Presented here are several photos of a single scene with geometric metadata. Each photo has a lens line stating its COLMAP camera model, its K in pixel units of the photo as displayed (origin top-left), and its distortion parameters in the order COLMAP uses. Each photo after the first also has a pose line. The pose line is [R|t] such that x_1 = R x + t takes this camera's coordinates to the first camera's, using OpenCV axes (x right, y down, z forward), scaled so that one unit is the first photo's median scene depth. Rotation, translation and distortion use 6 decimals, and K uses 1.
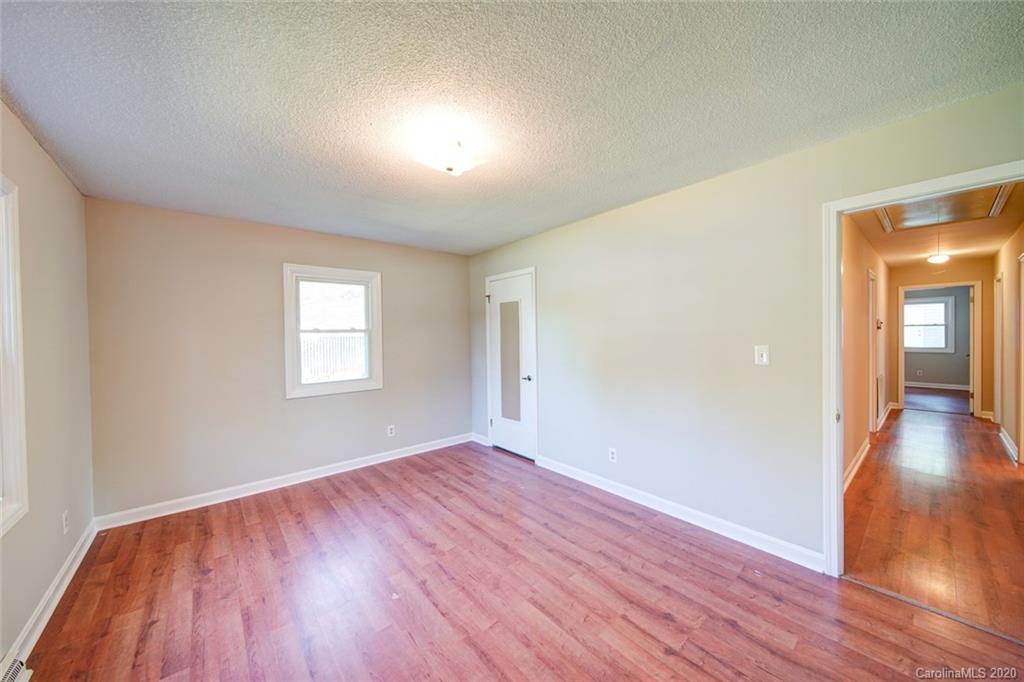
lens RADIAL K [[360.6, 0, 511.7], [0, 360.6, 338.5], [0, 0, 1]] dist [0.001896, -0.001902]
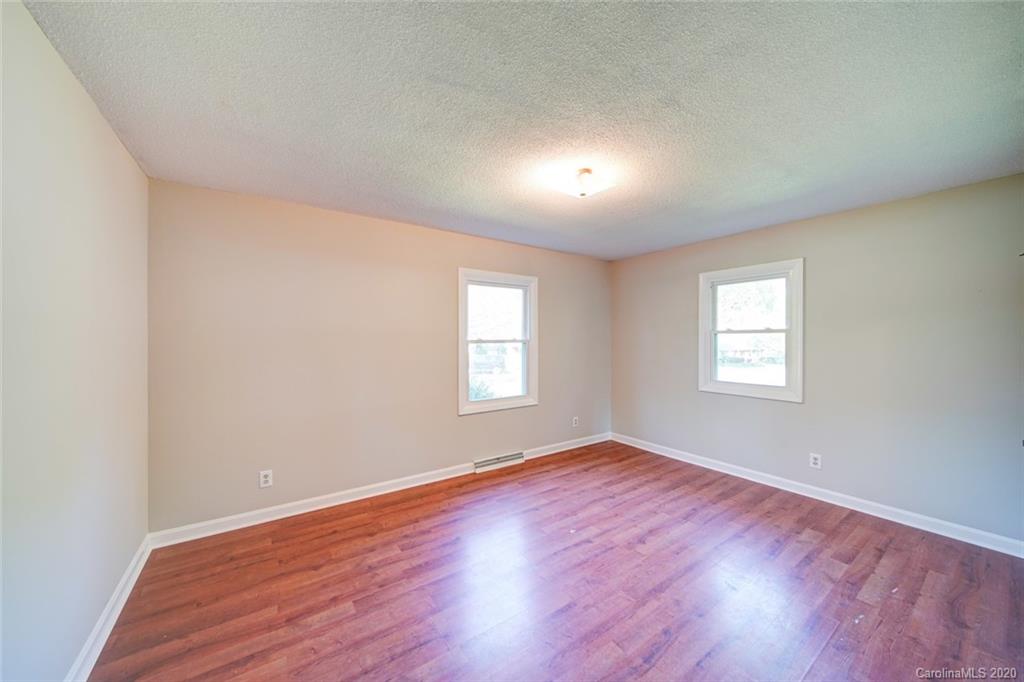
lens RADIAL K [[360.6, 0, 511.7], [0, 360.6, 338.5], [0, 0, 1]] dist [0.001896, -0.001902]
pose [[-0.097124, 0.015034, -0.995159, 0.642859], [-0.010303, 0.999817, 0.016110, -0.013112], [0.995219, 0.011818, -0.096951, 0.563349]]
